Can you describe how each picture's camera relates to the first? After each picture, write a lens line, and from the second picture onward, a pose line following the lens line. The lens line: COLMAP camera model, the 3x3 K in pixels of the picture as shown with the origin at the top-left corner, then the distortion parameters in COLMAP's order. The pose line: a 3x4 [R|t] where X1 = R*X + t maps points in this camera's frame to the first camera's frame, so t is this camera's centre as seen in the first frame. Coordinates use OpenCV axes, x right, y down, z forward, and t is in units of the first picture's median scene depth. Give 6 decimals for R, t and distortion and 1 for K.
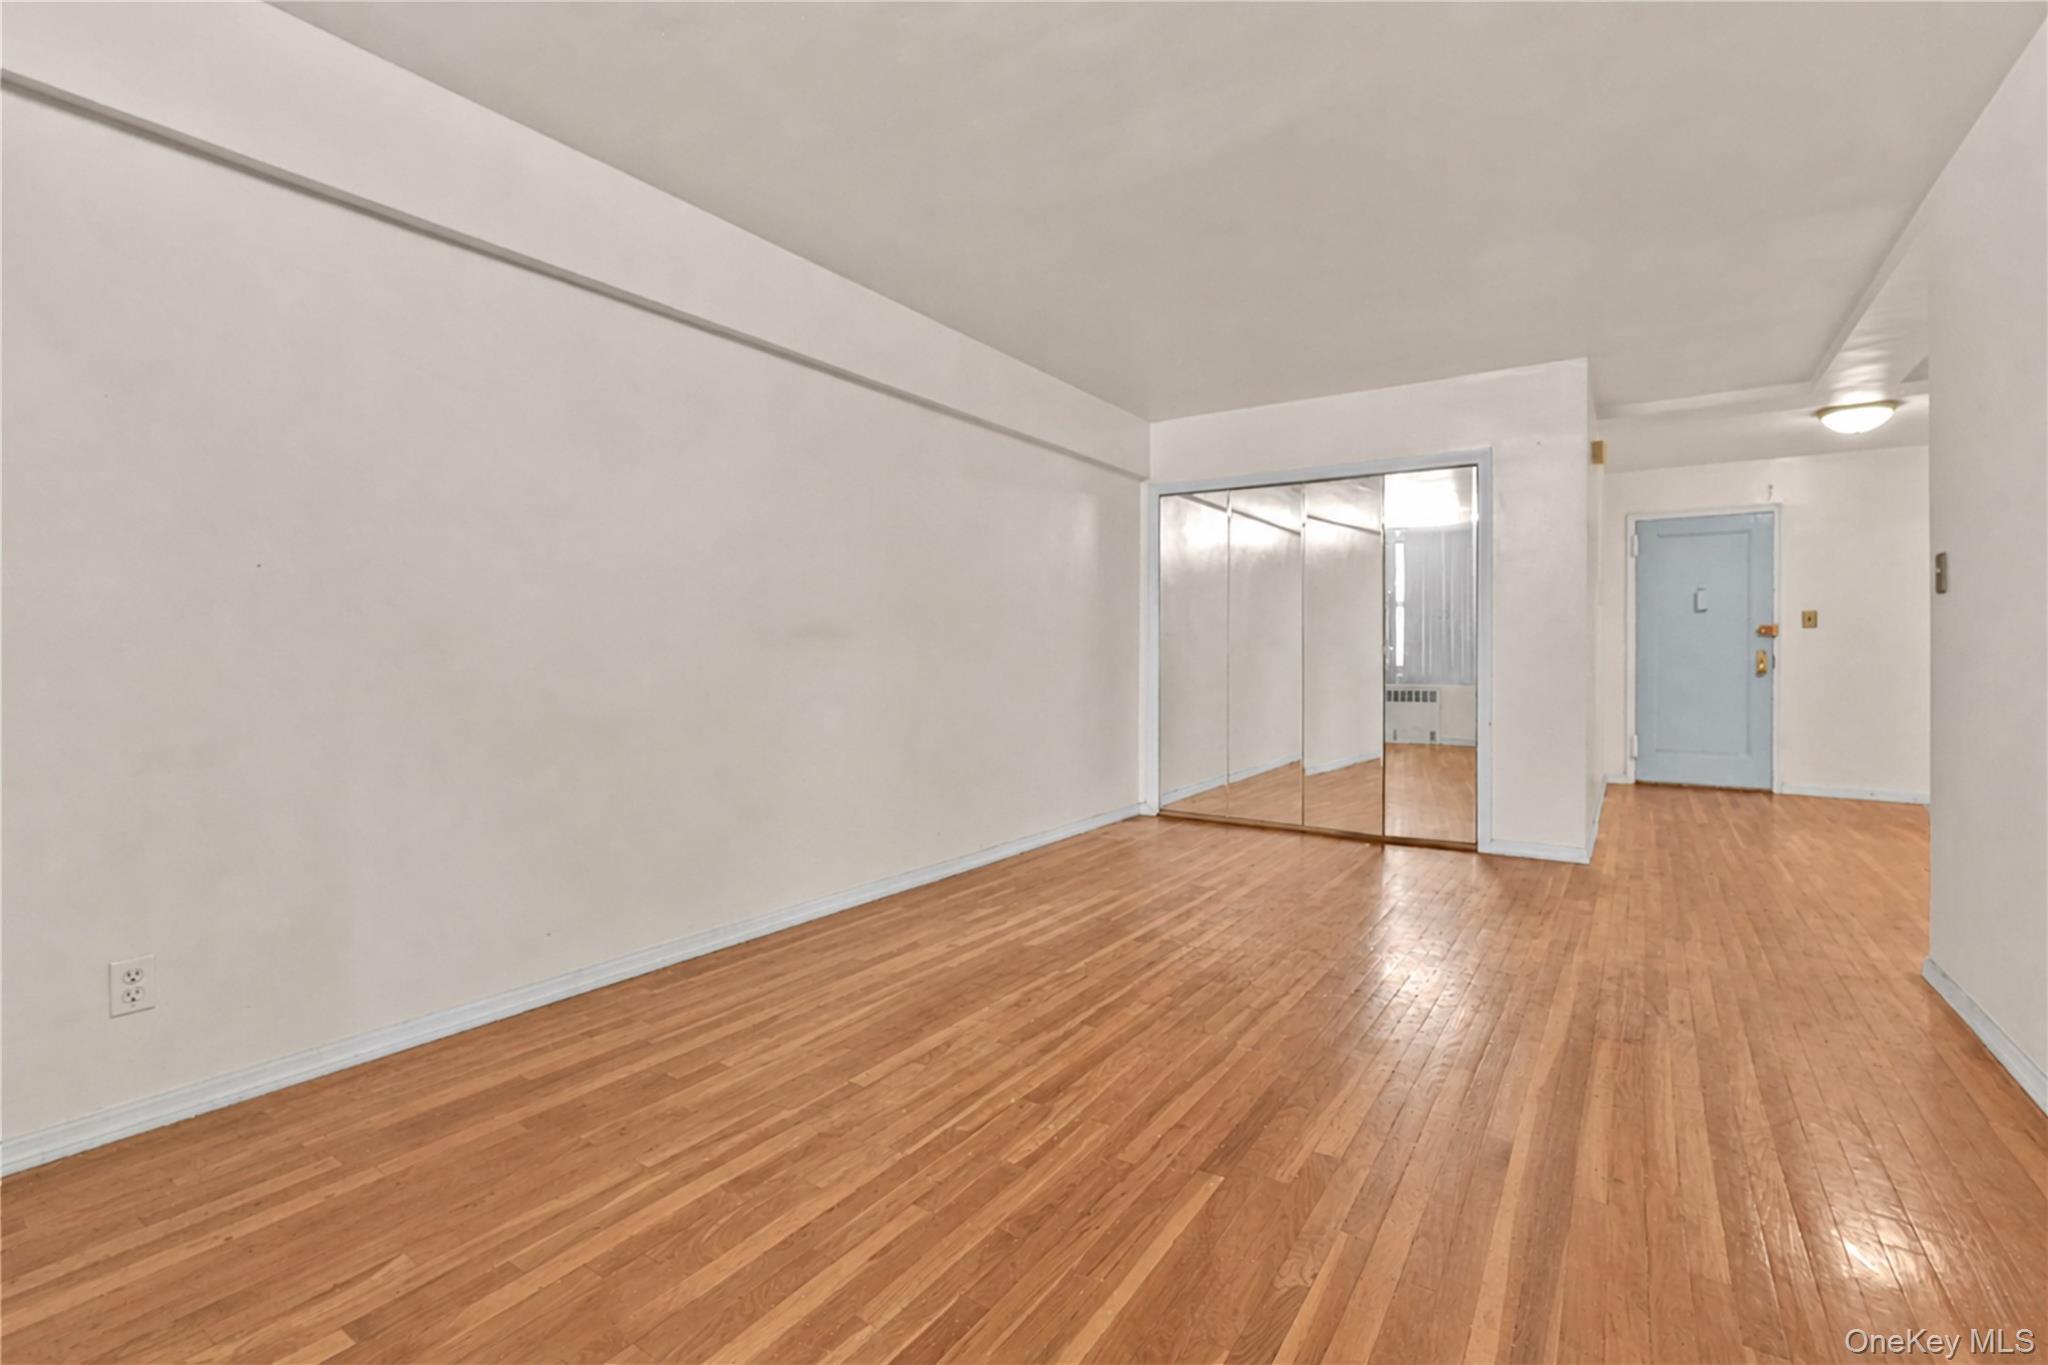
lens RADIAL K [[880.8, 0, 1032.1], [0, 880.8, 653.1], [0, 0, 1]] dist [-0.001882, 0.000623]
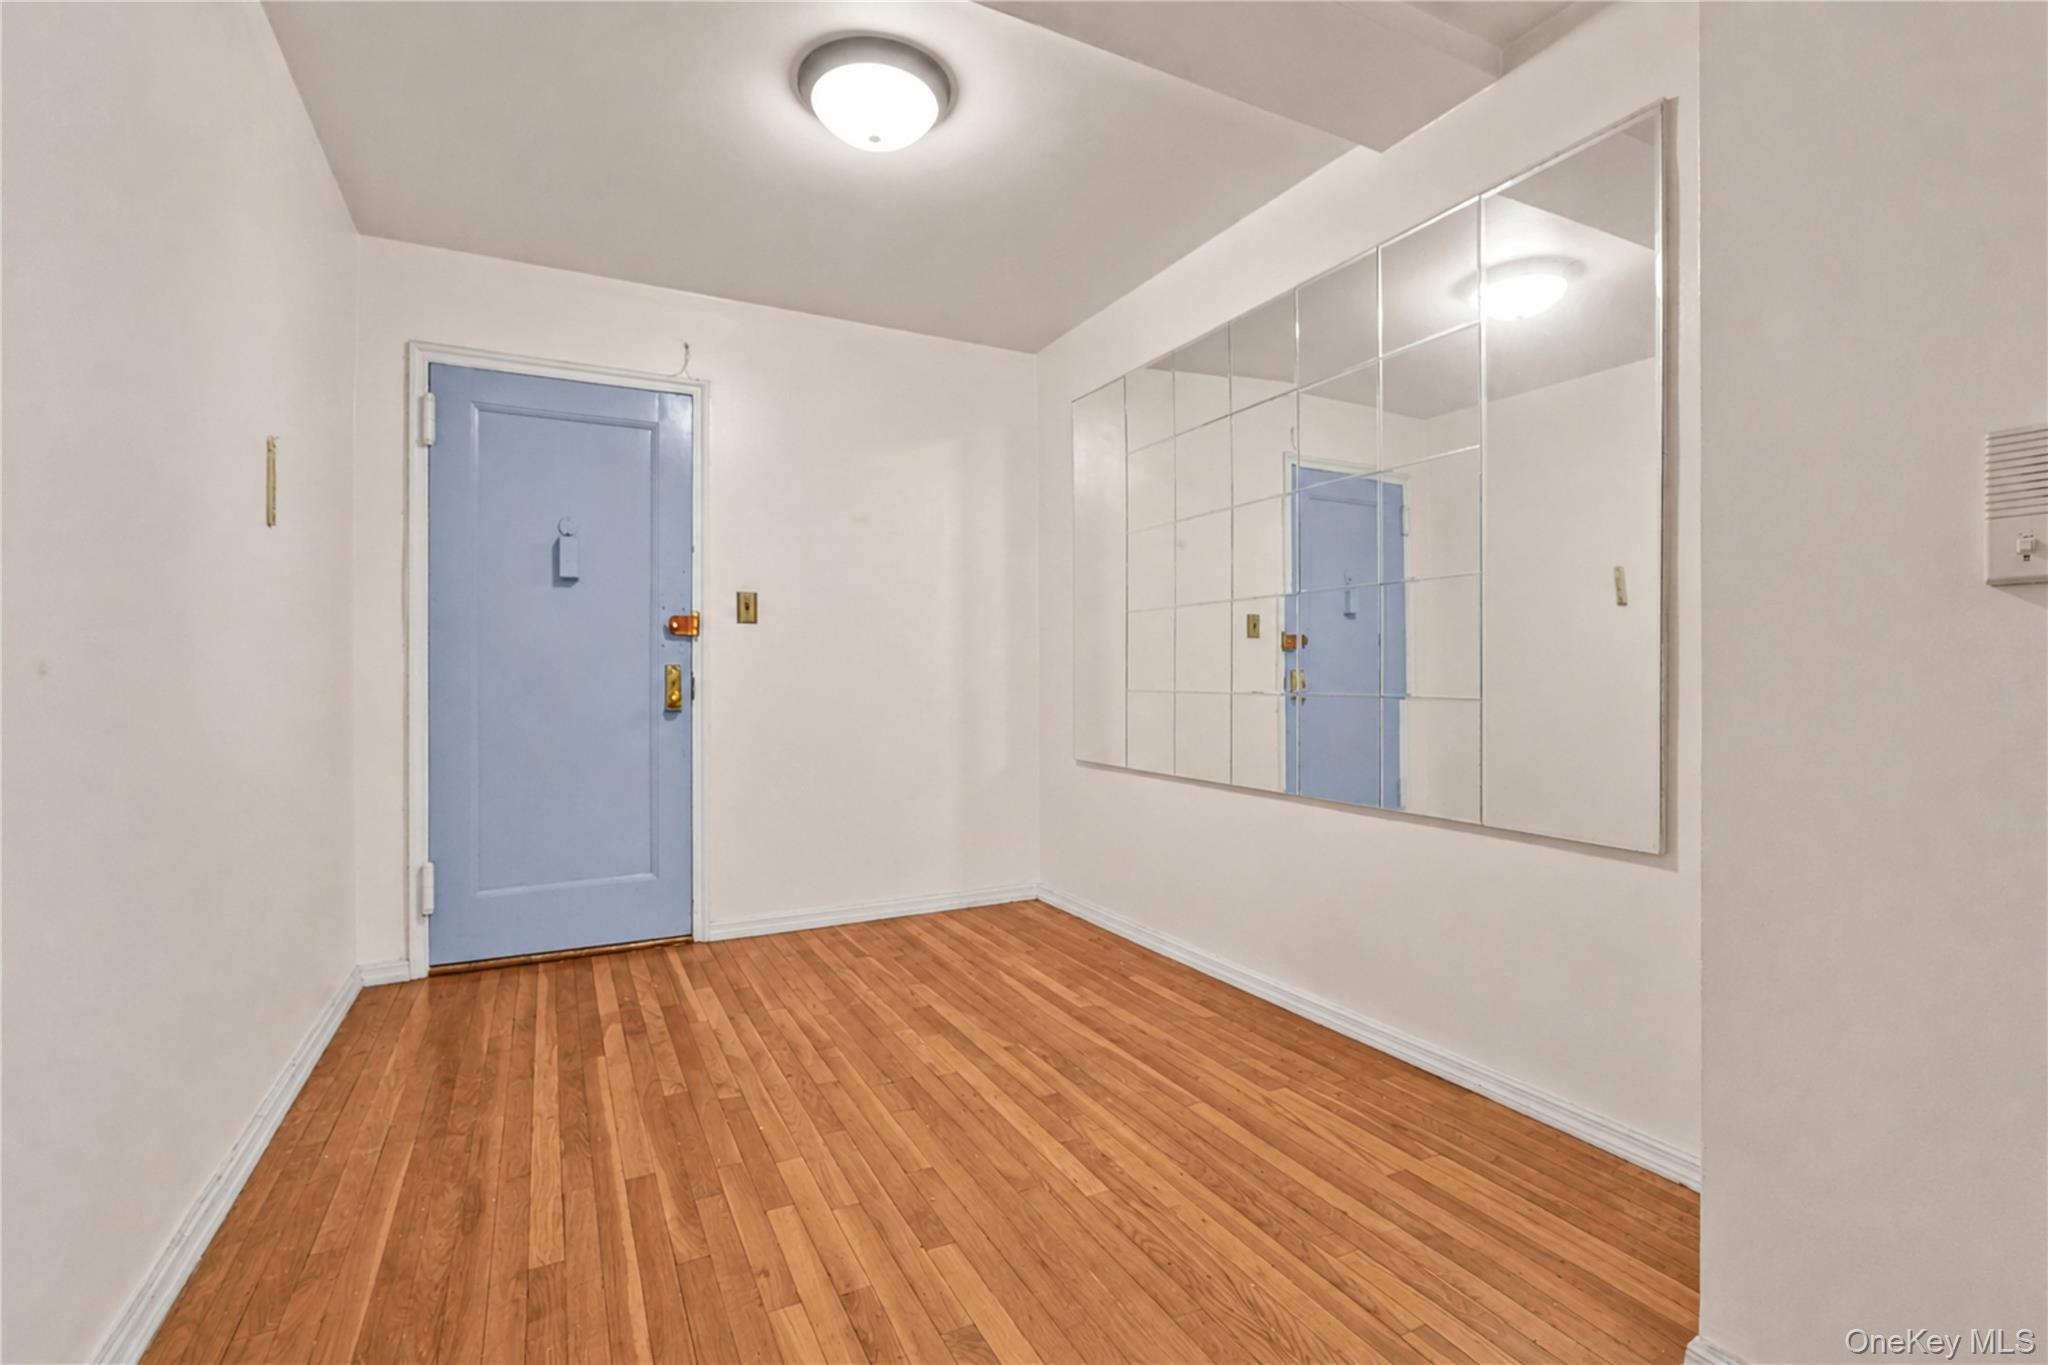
lens RADIAL K [[880.8, 0, 1015.5], [0, 880.8, 683.9], [0, 0, 1]] dist [-0.001882, 0.000623]
pose [[0.467453, -0.010459, 0.883956, 0.471229], [-0.000454, 0.999927, 0.012071, 0.001883], [-0.884018, -0.006044, 0.467414, 0.586805]]
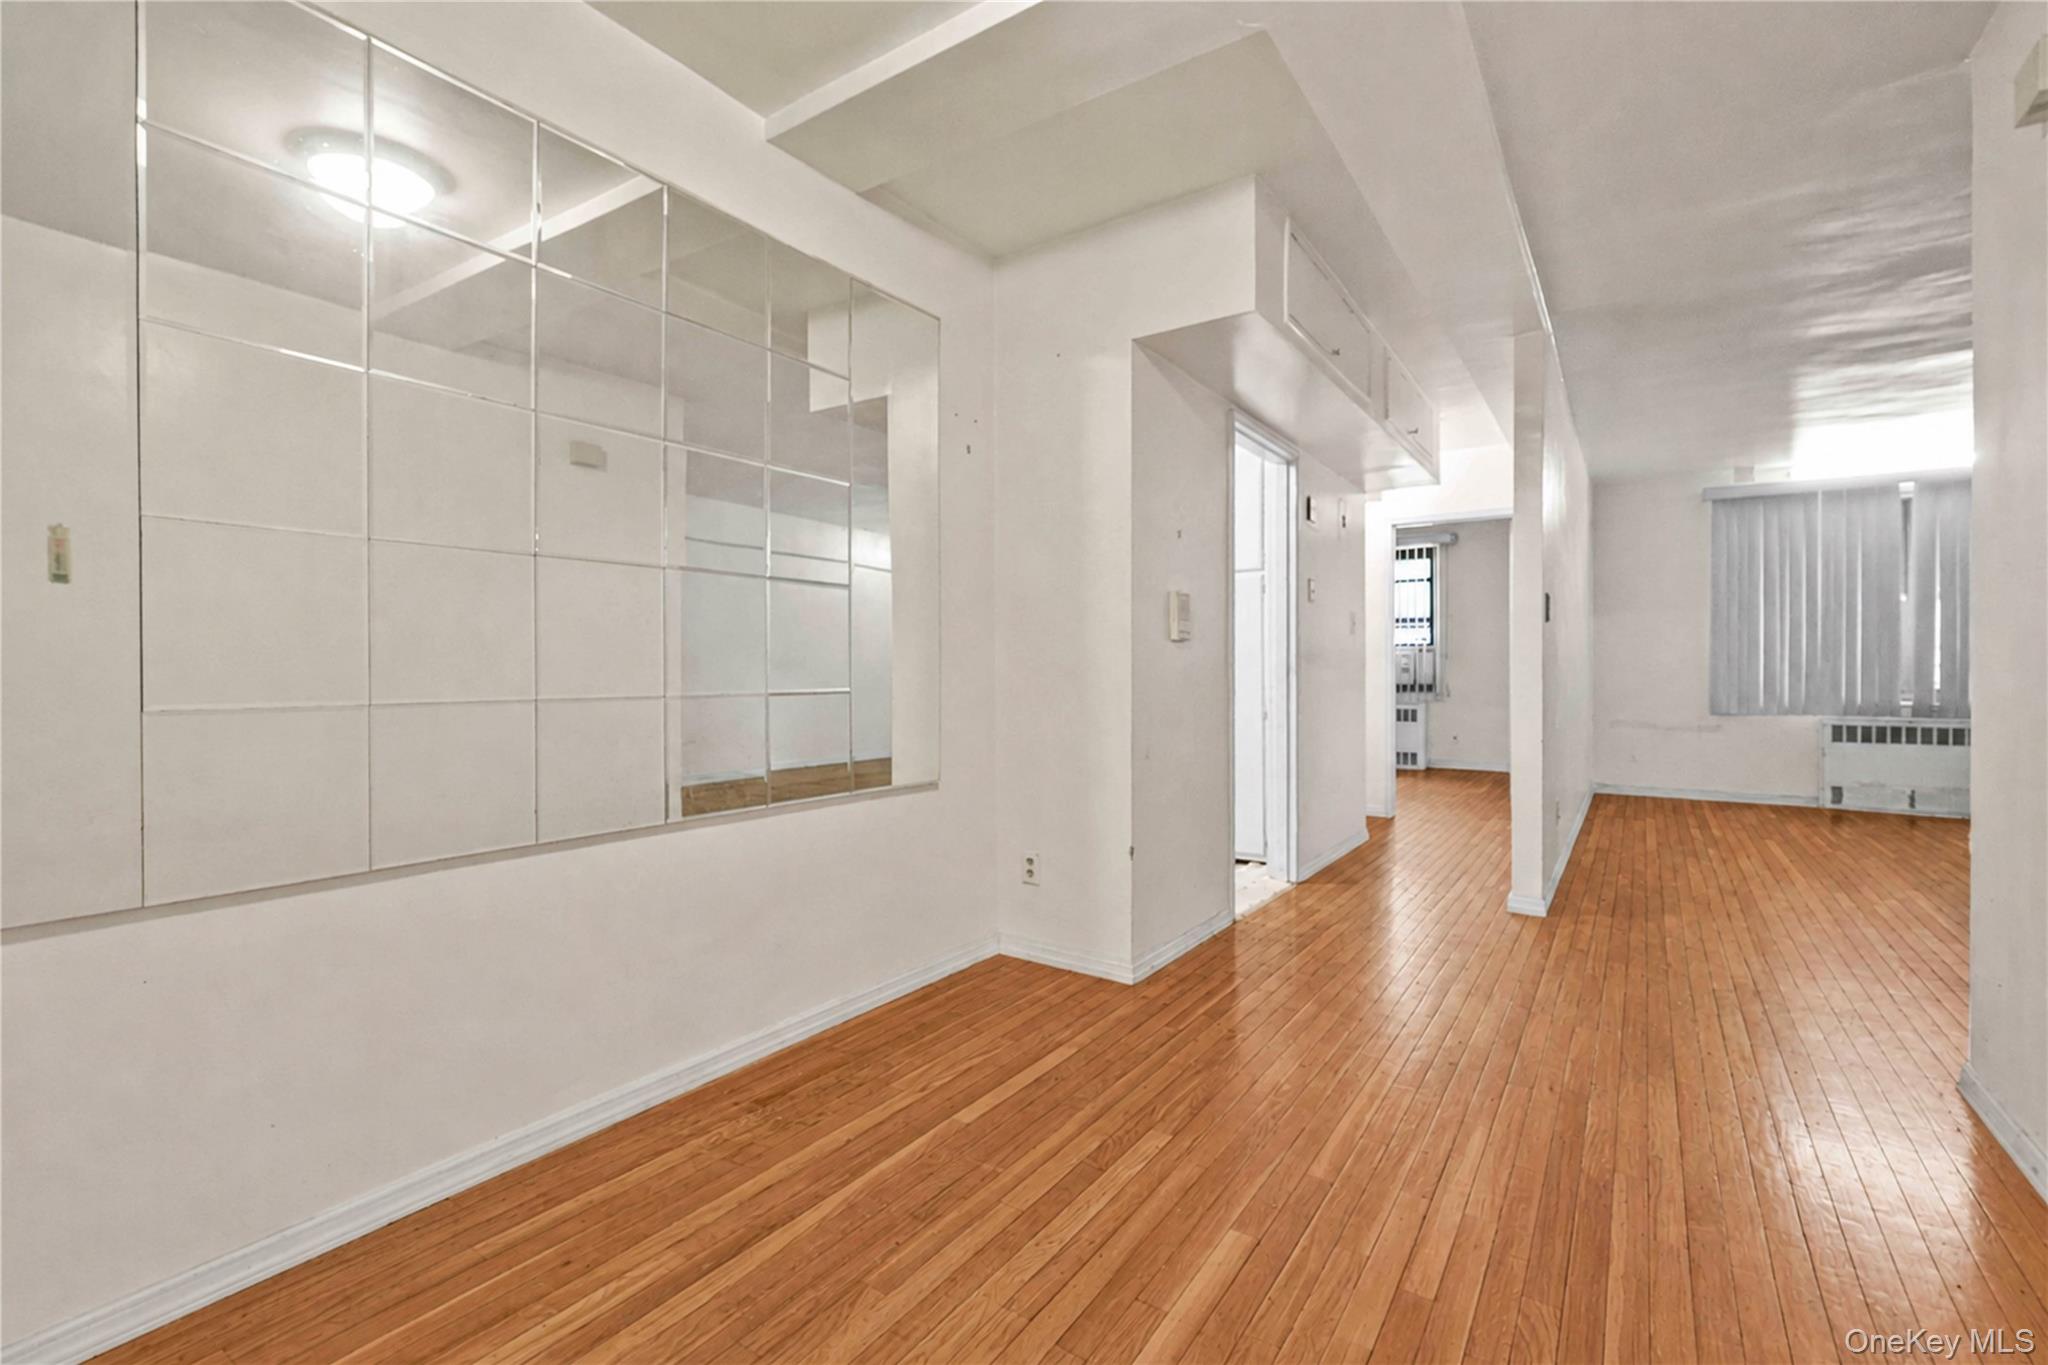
lens RADIAL K [[880.8, 0, 1017.5], [0, 880.8, 674.5], [0, 0, 1]] dist [-0.001882, 0.000623]
pose [[-0.999738, 0.006427, 0.021975, 0.756990], [0.006411, 0.999979, -0.000817, 0.004300], [-0.021980, -0.000676, -0.999758, 0.986185]]
